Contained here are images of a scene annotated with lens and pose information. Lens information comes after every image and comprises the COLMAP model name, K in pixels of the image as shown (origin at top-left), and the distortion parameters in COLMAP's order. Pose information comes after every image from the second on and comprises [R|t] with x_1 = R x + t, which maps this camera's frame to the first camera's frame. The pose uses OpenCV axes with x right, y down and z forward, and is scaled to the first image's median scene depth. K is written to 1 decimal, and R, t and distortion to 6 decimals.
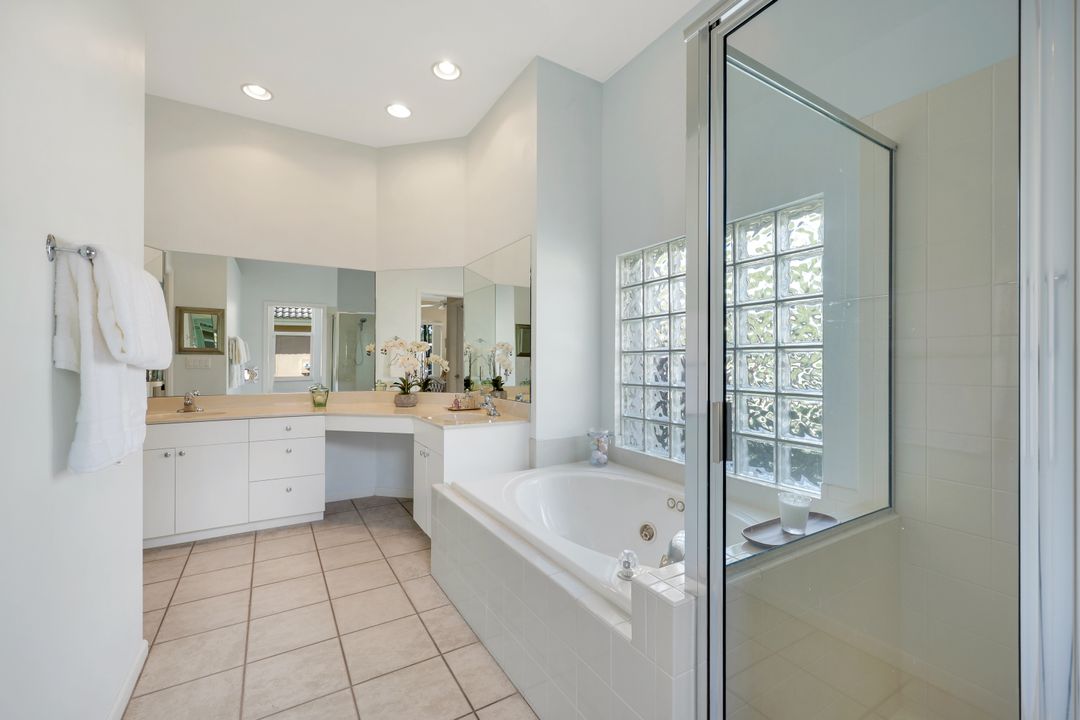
lens RADIAL K [[439.3, 0, 535.8], [0, 439.3, 361.8], [0, 0, 1]] dist [-0.015992, -0.000171]
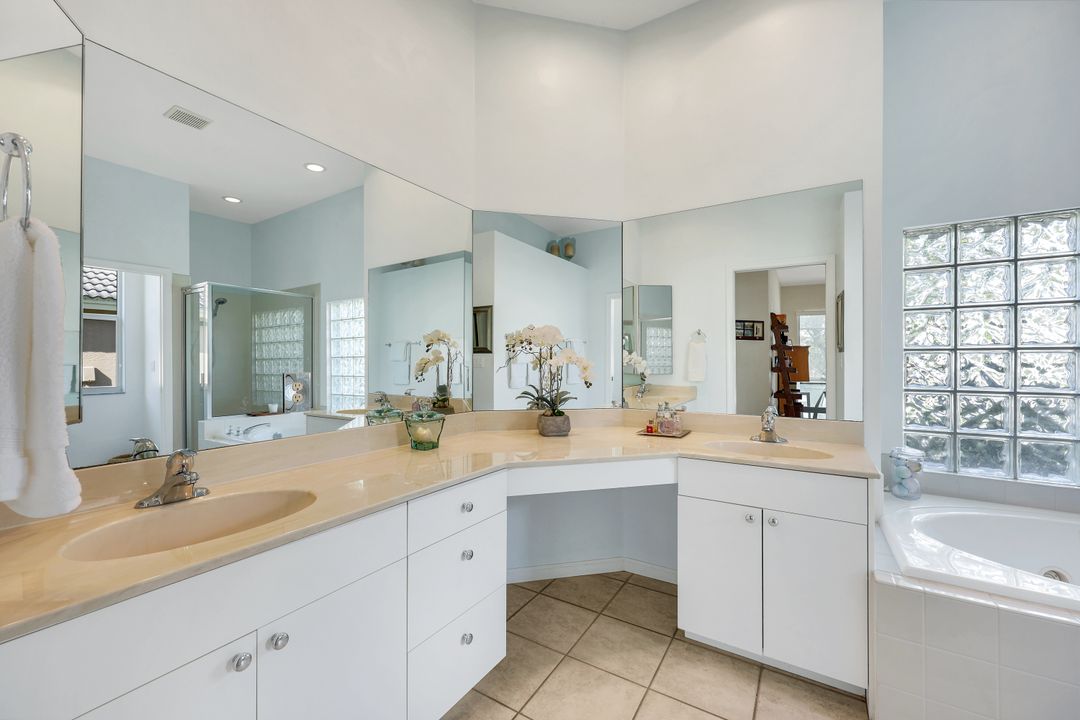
lens RADIAL K [[439.3, 0, 538.7], [0, 439.3, 357.9], [0, 0, 1]] dist [-0.015992, -0.000171]
pose [[0.893628, -0.001691, 0.448805, -0.700503], [0.004723, 0.999973, -0.005636, -0.003463], [-0.448783, 0.007156, 0.893612, 0.544971]]
